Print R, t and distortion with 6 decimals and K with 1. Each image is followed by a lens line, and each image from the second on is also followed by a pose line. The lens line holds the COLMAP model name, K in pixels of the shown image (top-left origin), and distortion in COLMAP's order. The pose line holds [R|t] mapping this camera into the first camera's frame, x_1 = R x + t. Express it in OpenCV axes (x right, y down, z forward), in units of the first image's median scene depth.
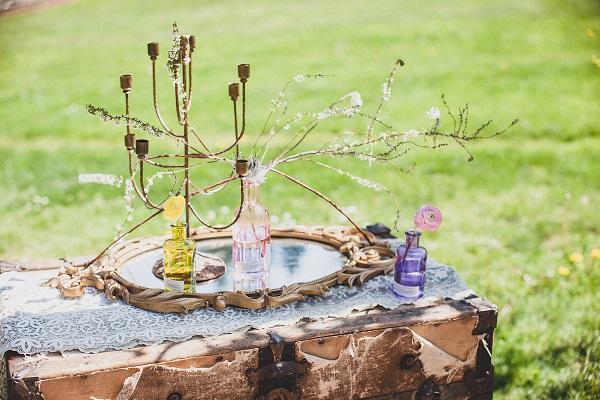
lens RADIAL K [[929.4, 0, 300.6], [0, 929.4, 198.1], [0, 0, 1]] dist [0.007986, 0.000000]
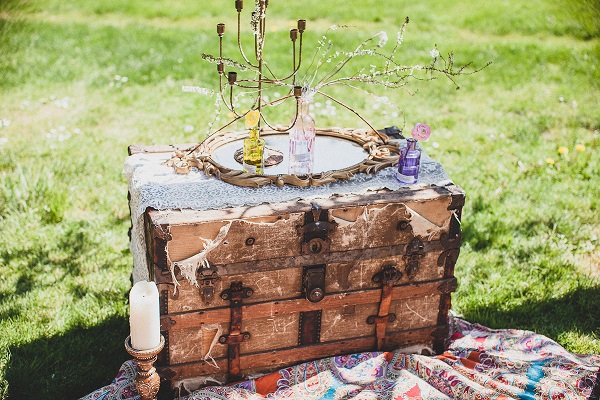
lens RADIAL K [[929.4, 0, 297.9], [0, 929.4, 200.5], [0, 0, 1]] dist [0.007986, 0.000000]
pose [[0.997974, 0.045128, -0.044856, 0.010832], [-0.037982, 0.988099, 0.149056, -0.076167], [0.051049, -0.147050, 0.987811, -0.454566]]
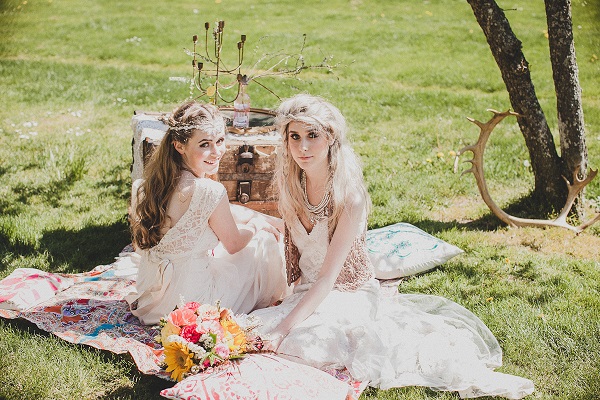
lens RADIAL K [[929.4, 0, 303.4], [0, 929.4, 200.3], [0, 0, 1]] dist [0.007986, 0.000000]
pose [[0.996227, 0.083449, -0.023816, 0.178151], [-0.081754, 0.994532, 0.064973, 0.109640], [0.029108, -0.062781, 0.997603, -1.370505]]
